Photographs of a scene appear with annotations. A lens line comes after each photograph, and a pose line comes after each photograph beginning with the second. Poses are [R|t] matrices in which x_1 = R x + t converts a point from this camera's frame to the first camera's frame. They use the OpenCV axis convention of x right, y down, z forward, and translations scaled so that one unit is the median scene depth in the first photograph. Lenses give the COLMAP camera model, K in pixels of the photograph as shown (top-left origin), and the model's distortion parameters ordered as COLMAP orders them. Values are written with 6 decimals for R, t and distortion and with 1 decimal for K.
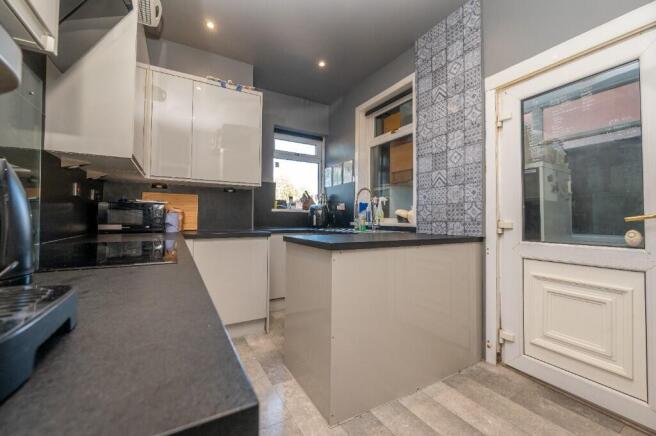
lens RADIAL K [[268.4, 0, 336.8], [0, 268.4, 215.8], [0, 0, 1]] dist [-0.001221, 0.000063]
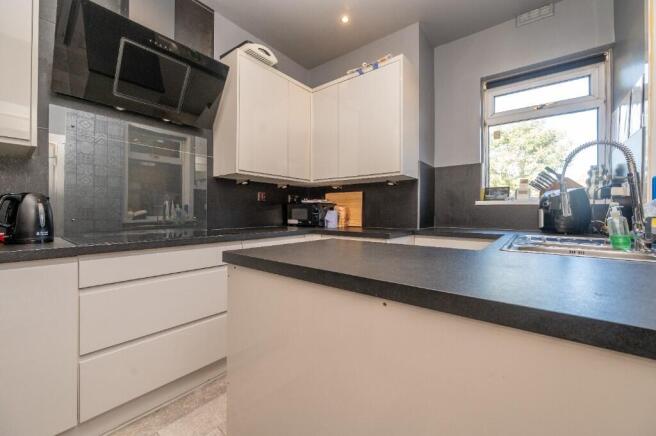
lens RADIAL K [[274.9, 0, 331.1], [0, 274.9, 213.9], [0, 0, 1]] dist [0.001083, 0.000060]
pose [[0.332122, 0.001183, -0.943236, 0.371373], [0.011700, 0.999917, 0.005374, -0.001509], [0.943164, -0.012821, 0.332080, 0.484454]]
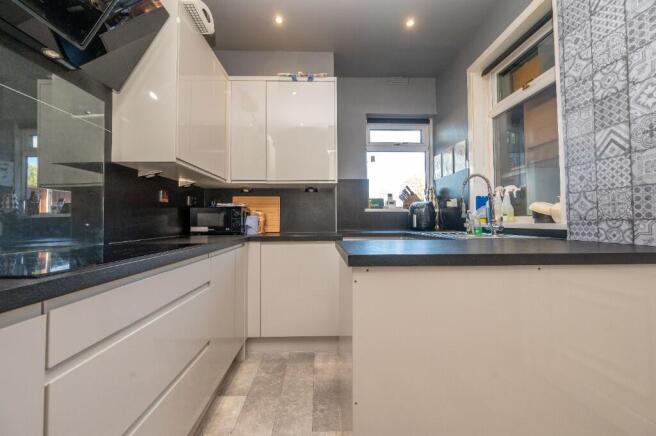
lens RADIAL K [[274.9, 0, 331.1], [0, 274.9, 213.9], [0, 0, 1]] dist [0.001083, 0.000060]
pose [[0.869860, -0.025588, -0.492635, 0.128744], [0.018390, 0.999642, -0.019451, 0.007578], [0.492956, 0.007860, 0.870019, 0.187651]]
